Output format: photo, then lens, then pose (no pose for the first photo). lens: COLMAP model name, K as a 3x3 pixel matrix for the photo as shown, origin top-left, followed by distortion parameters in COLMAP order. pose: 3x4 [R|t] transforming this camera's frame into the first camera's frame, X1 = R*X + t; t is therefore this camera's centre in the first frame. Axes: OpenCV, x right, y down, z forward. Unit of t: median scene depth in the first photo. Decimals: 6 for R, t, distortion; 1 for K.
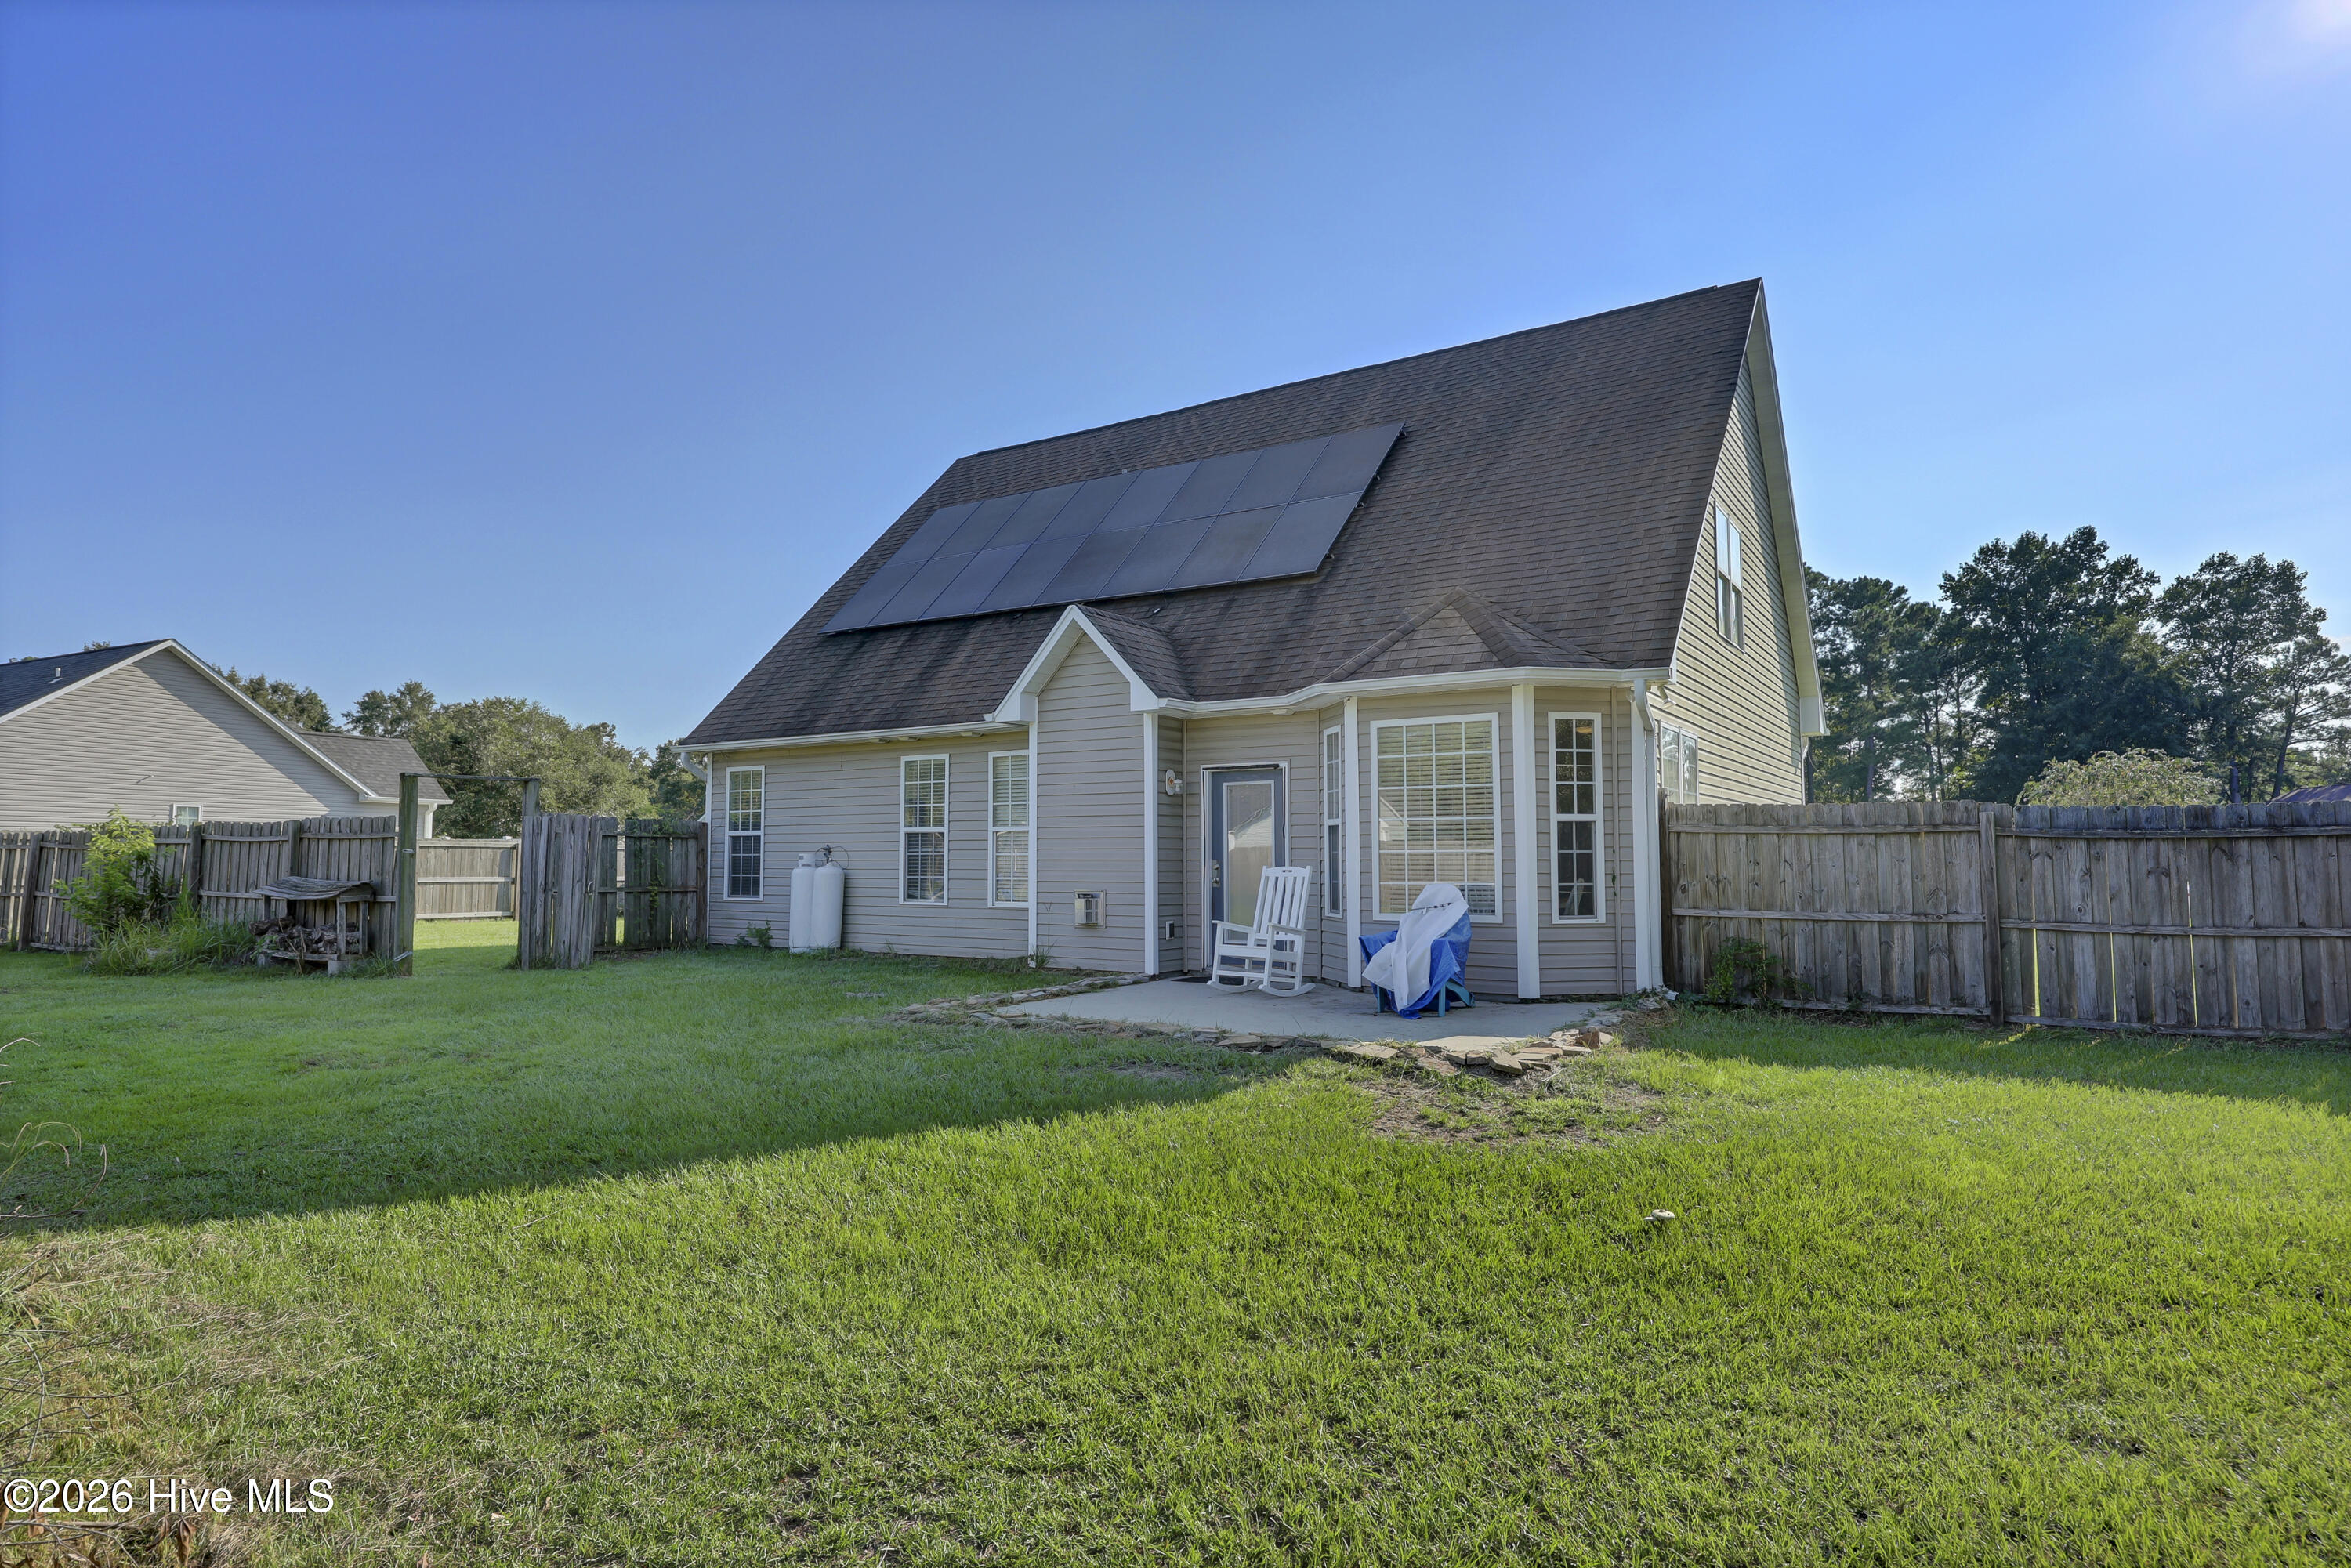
lens RADIAL K [[1283.4, 0, 1175.3], [0, 1283.4, 784.3], [0, 0, 1]] dist [0.010671, 0.002596]
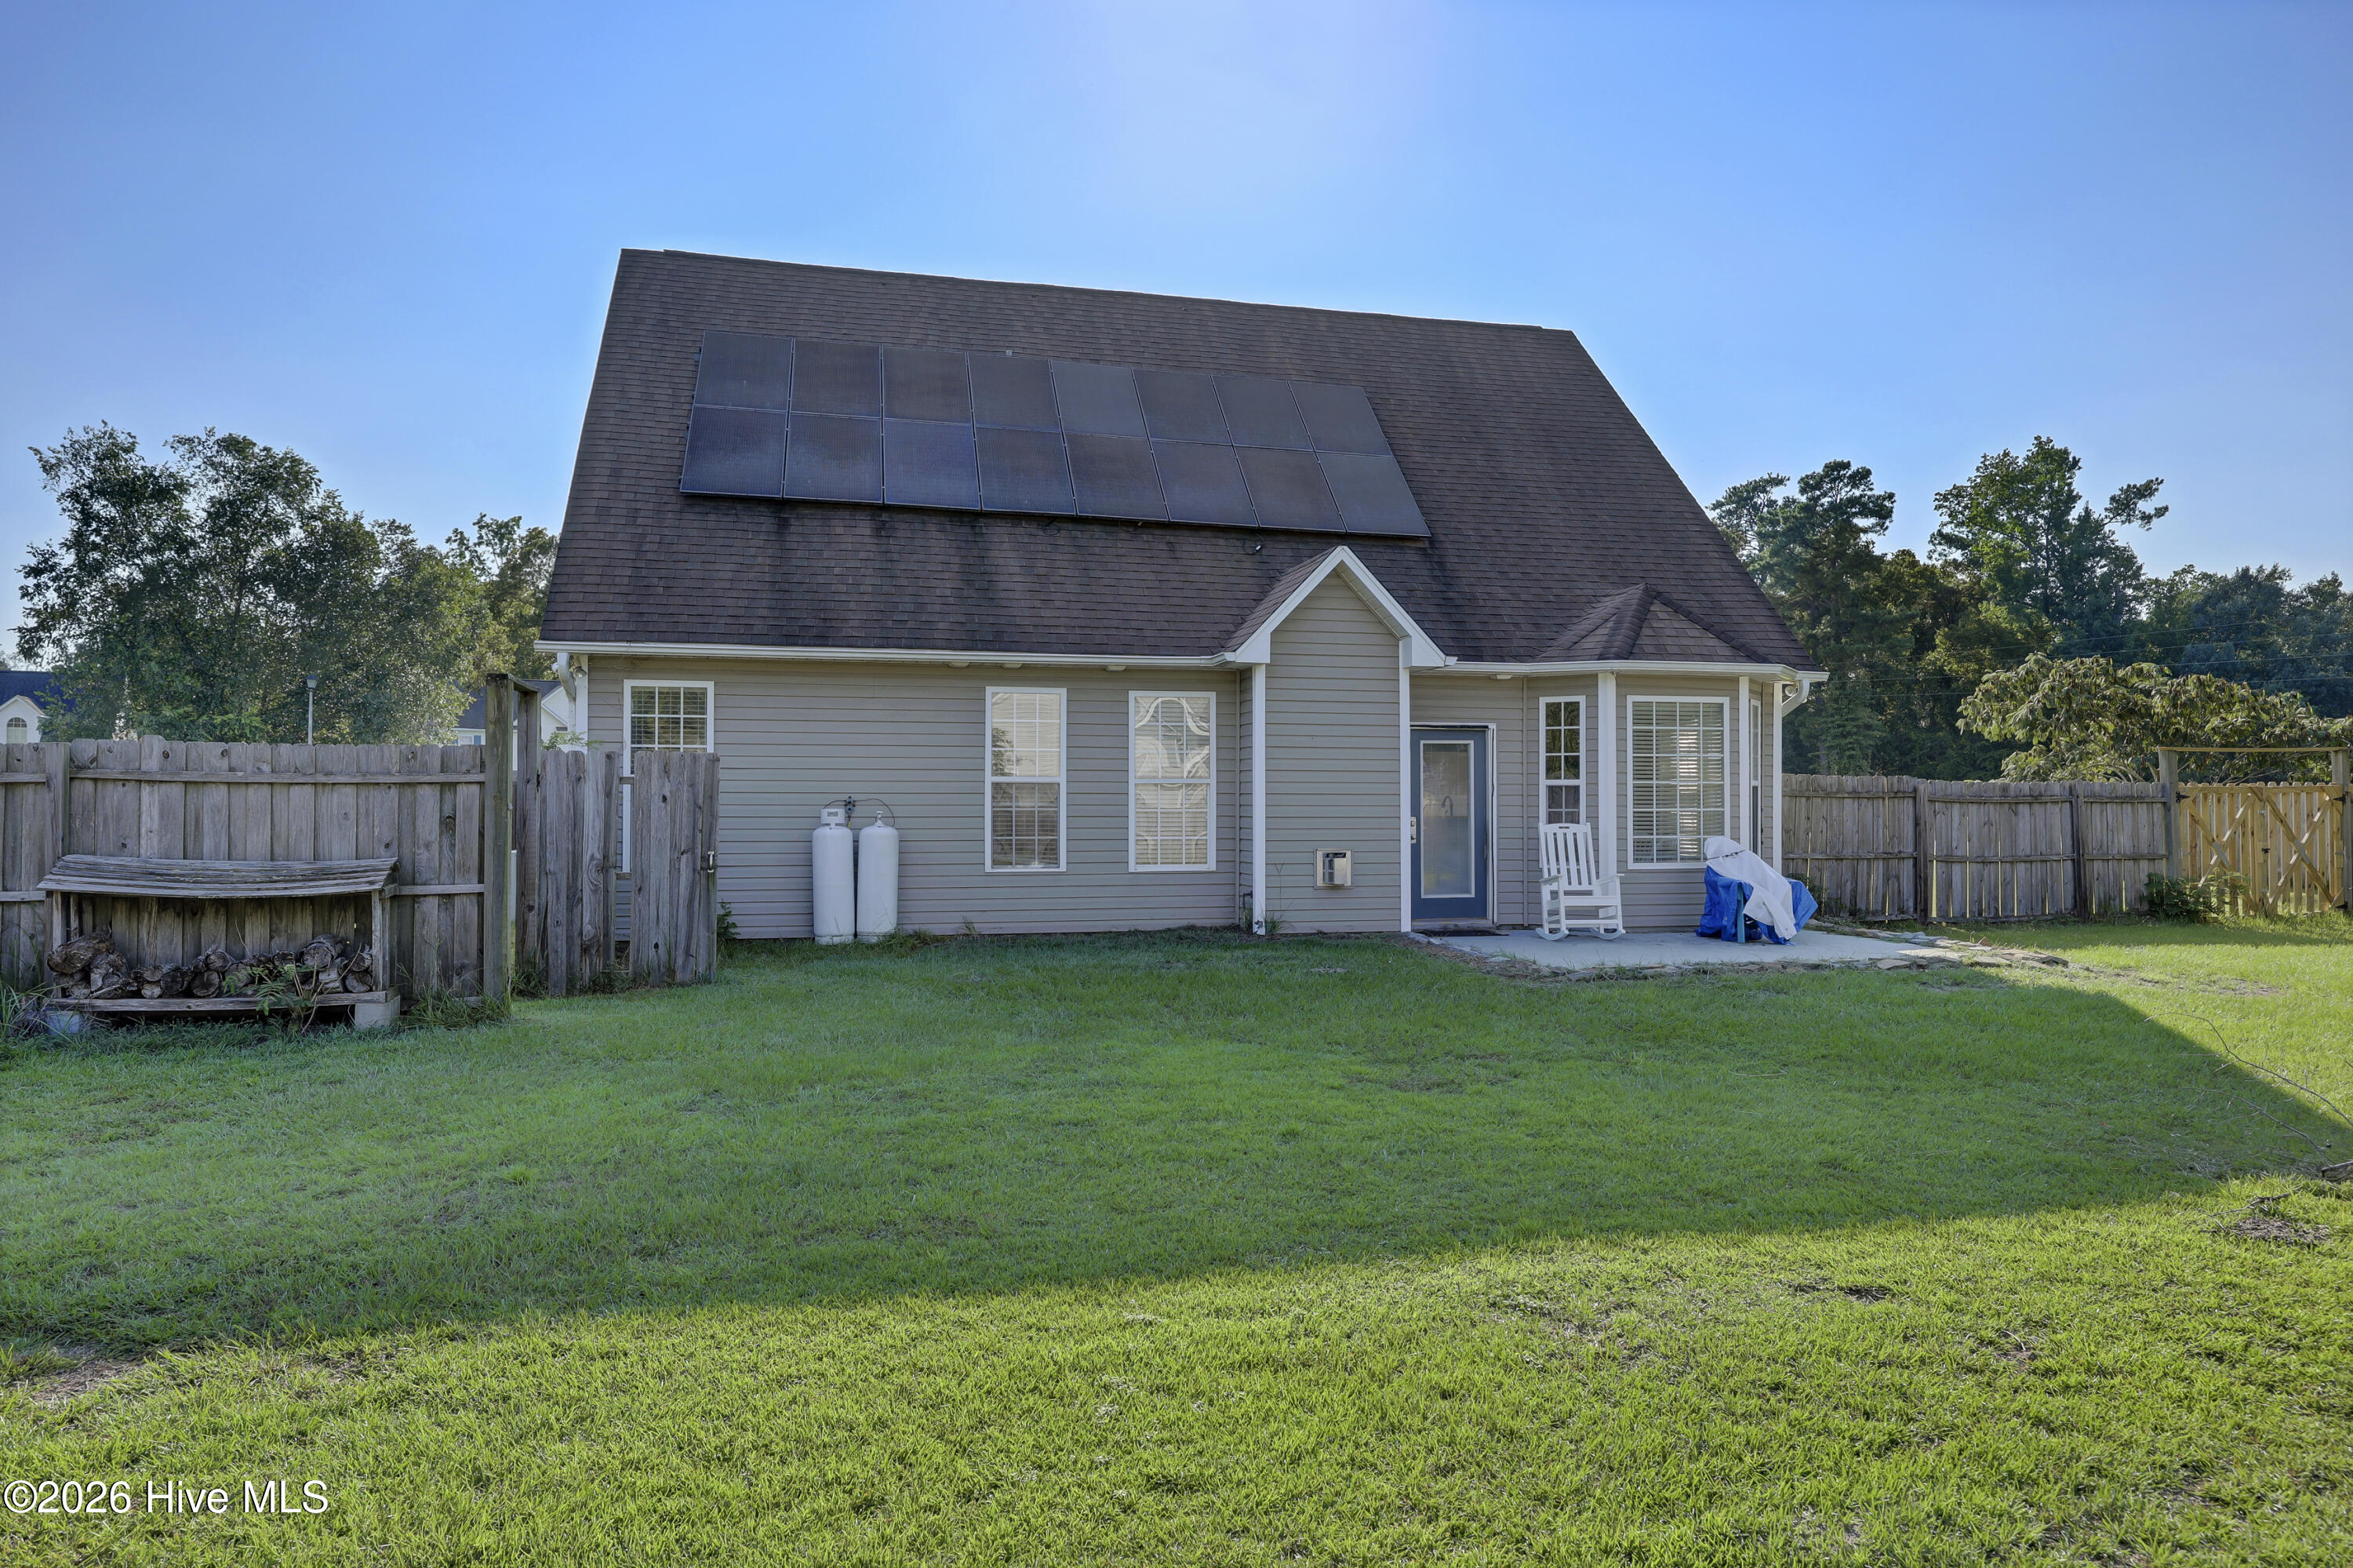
lens RADIAL K [[1491.8, 0, 1170.0], [0, 1491.8, 785.7], [0, 0, 1]] dist [0.004111, -0.005229]
pose [[0.691084, 0.009348, 0.722714, -0.923555], [-0.044832, 0.998545, 0.029954, 0.007862], [-0.721383, -0.053102, 0.690498, 0.322008]]
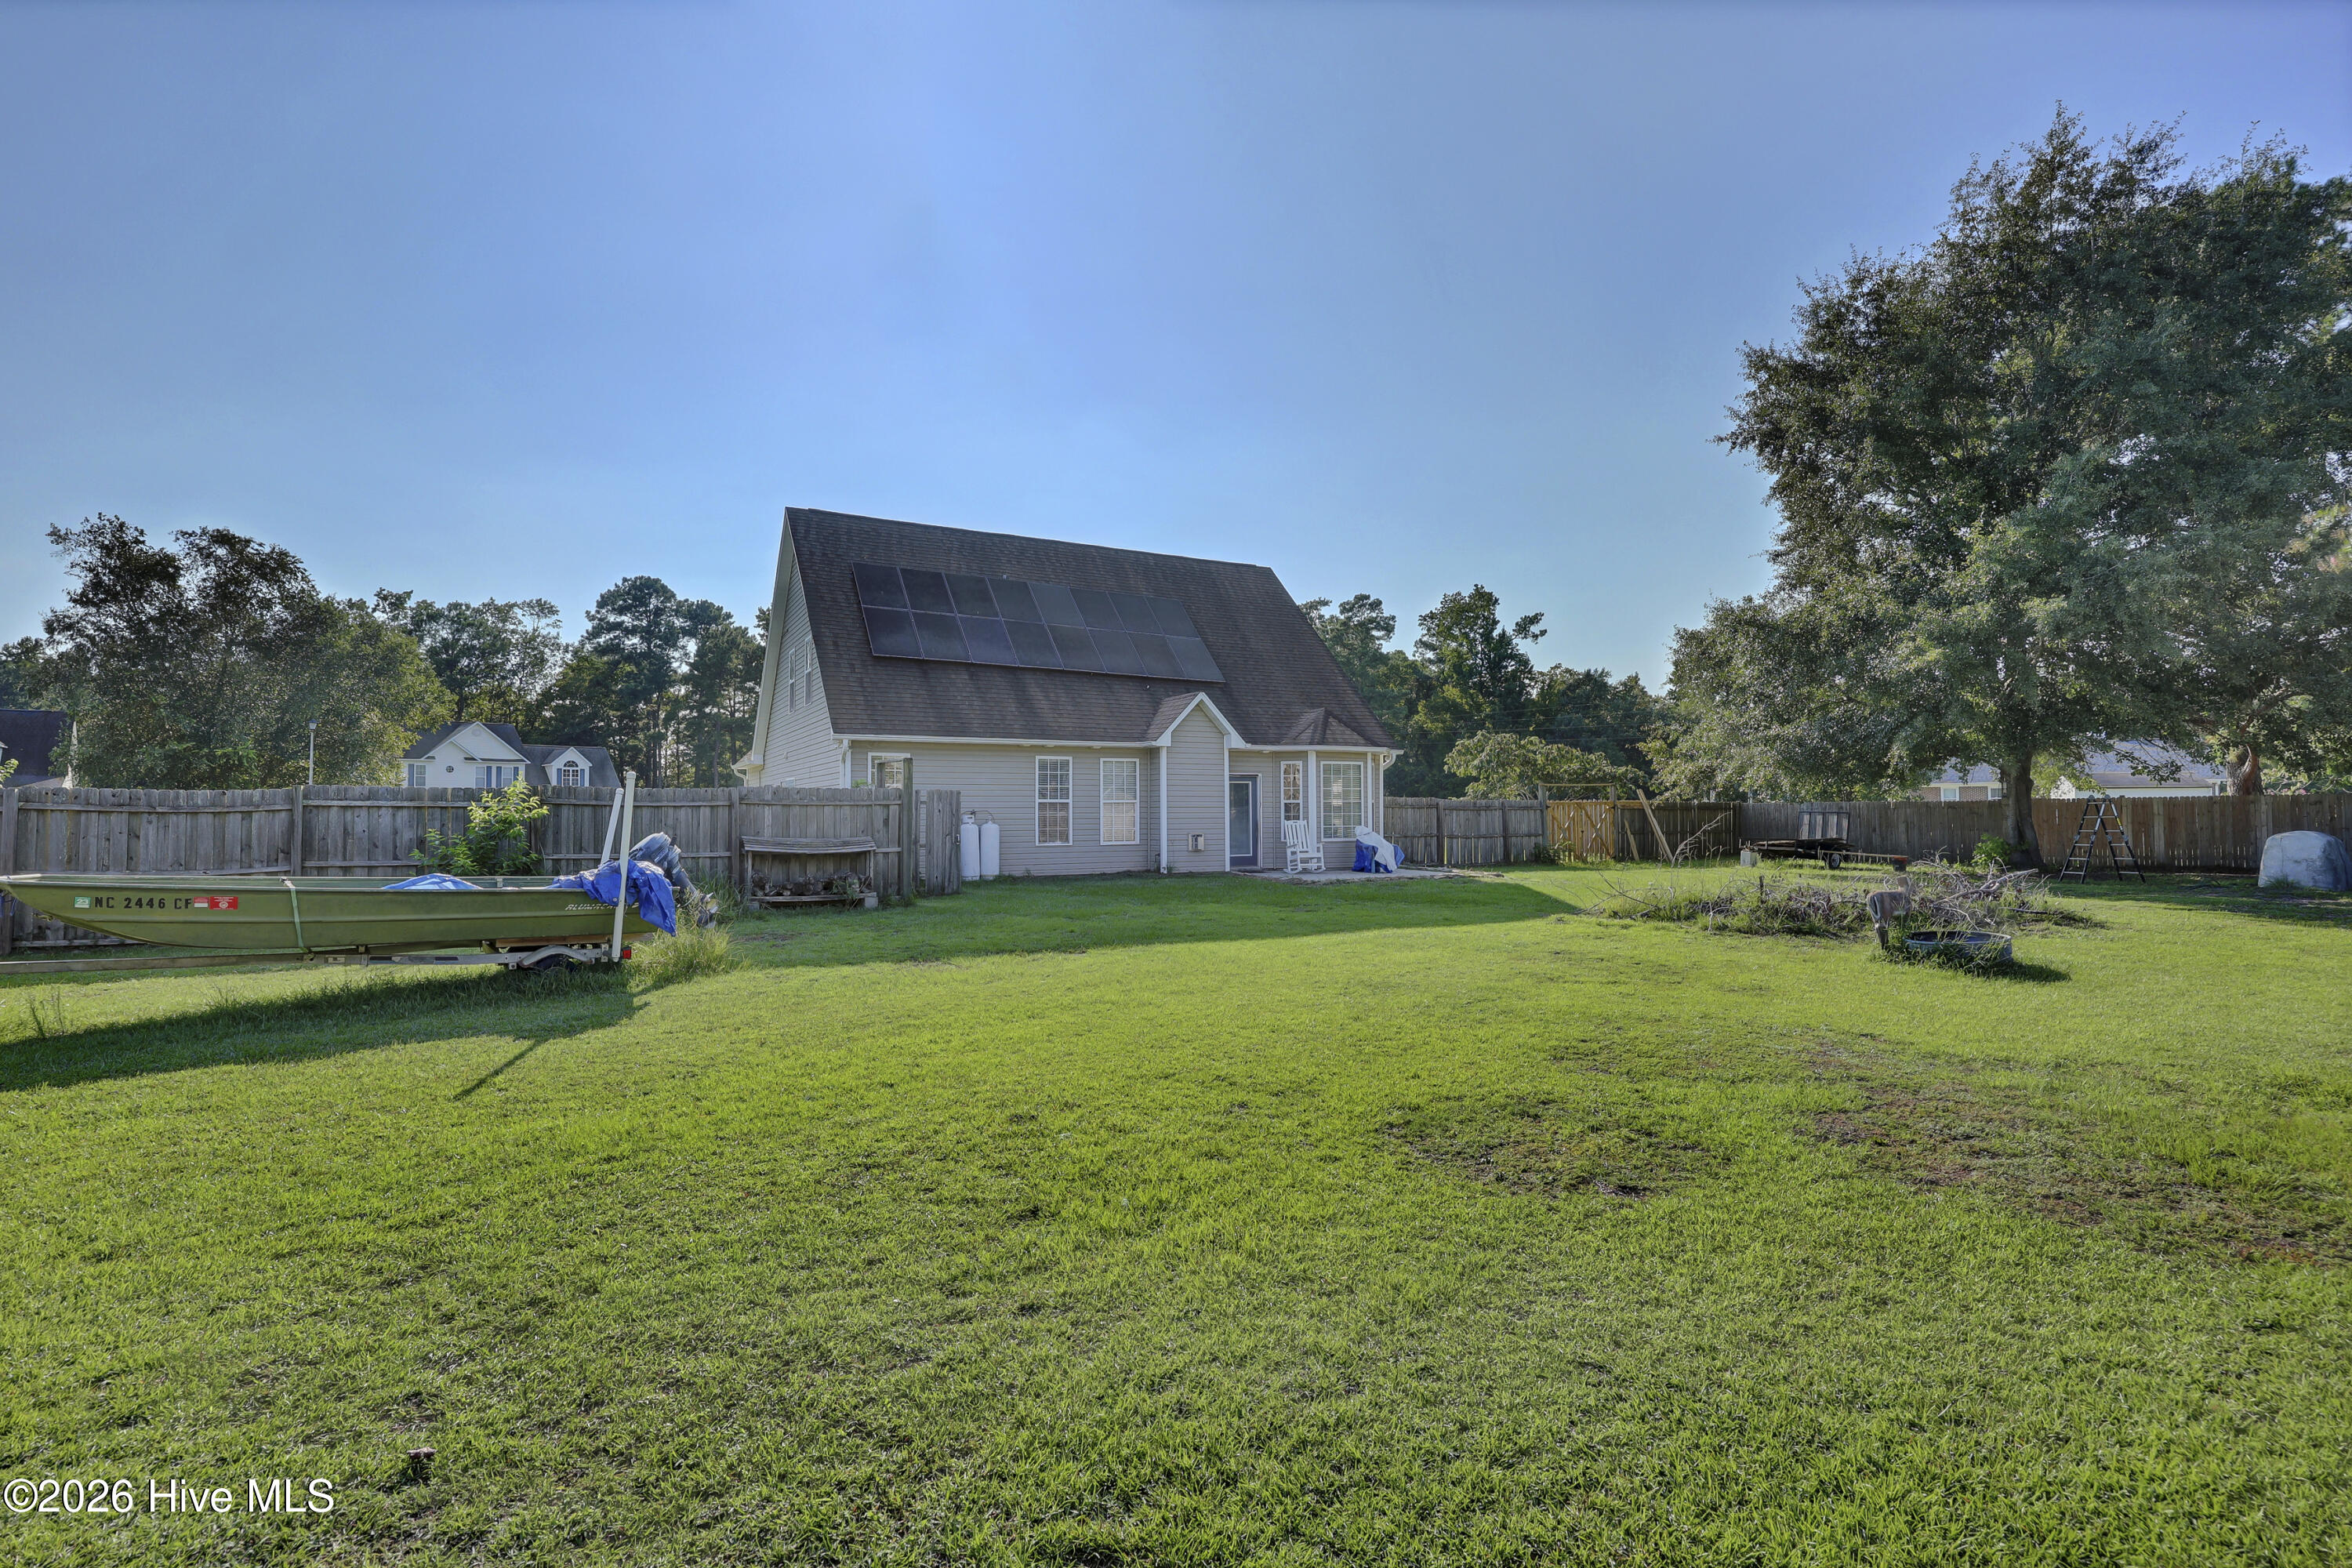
lens RADIAL K [[1097.3, 0, 1166.5], [0, 1097.3, 779.7], [0, 0, 1]] dist [0.004202, 0.000627]
pose [[0.487959, 0.023970, 0.872538, -1.562995], [-0.048705, 0.998813, -0.000200, 0.000802], [-0.871507, -0.042400, 0.488547, 0.194888]]
